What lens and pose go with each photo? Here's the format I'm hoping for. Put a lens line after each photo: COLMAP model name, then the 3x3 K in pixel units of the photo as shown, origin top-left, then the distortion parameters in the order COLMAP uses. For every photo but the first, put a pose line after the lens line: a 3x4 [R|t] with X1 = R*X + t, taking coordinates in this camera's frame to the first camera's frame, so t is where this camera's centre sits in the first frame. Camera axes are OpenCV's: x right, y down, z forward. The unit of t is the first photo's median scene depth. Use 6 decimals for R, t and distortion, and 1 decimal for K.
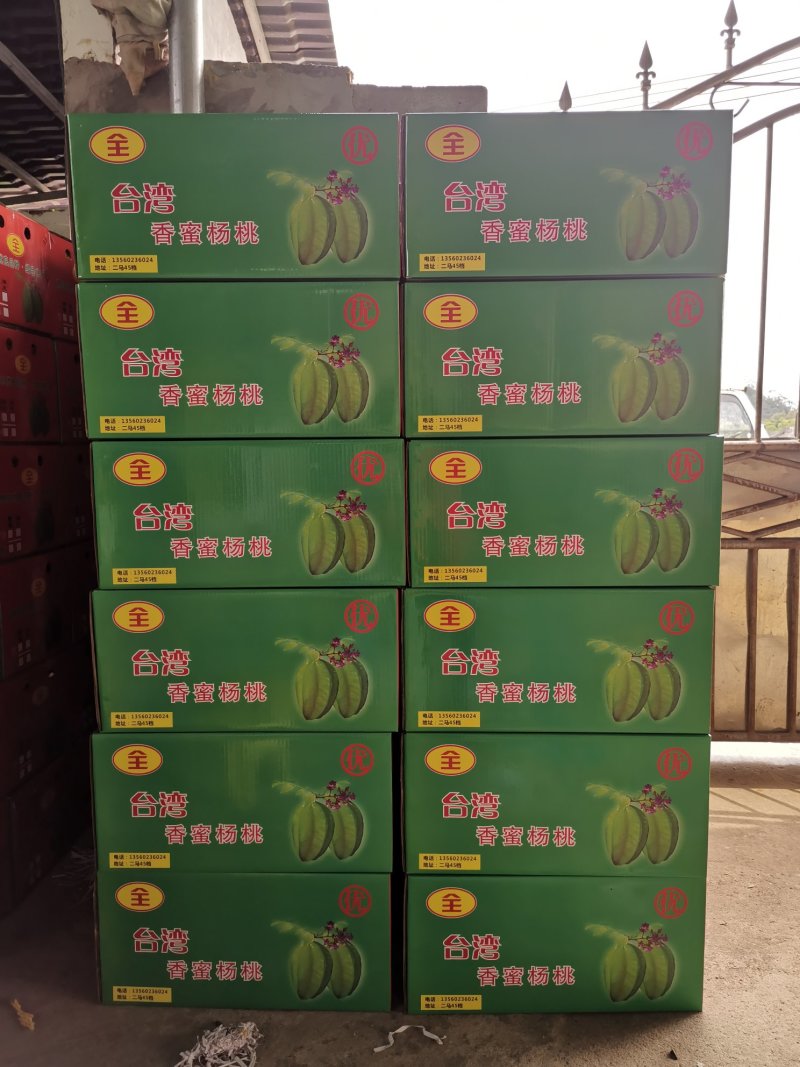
lens RADIAL K [[826.9, 0, 395.8], [0, 826.9, 535.4], [0, 0, 1]] dist [0.089586, -0.114857]
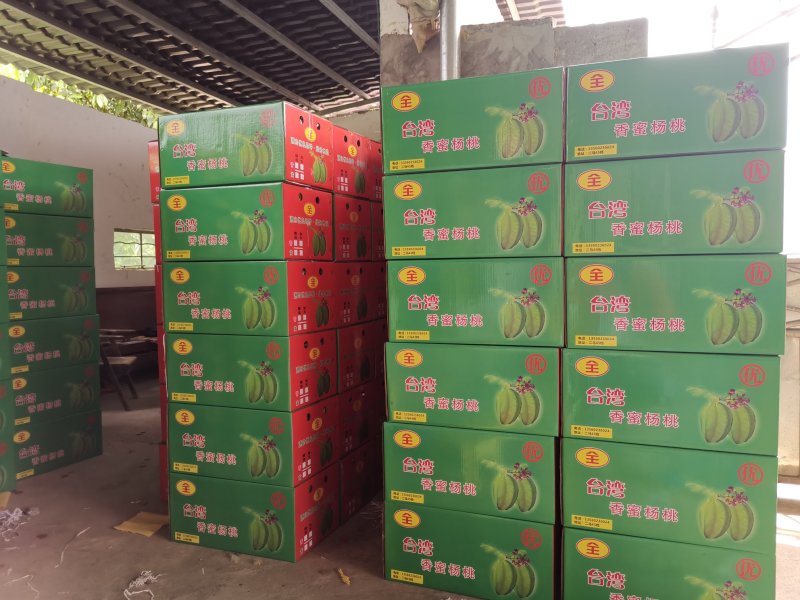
lens RADIAL K [[620.0, 0, 400.0], [0, 620.0, 300.0], [0, 0, 1]] dist [0.089586, -0.114857]
pose [[0.945167, 0.014078, -0.326285, 0.103938], [-0.027047, 0.999013, -0.035242, 0.020280], [0.325467, 0.042134, 0.944614, -0.265112]]
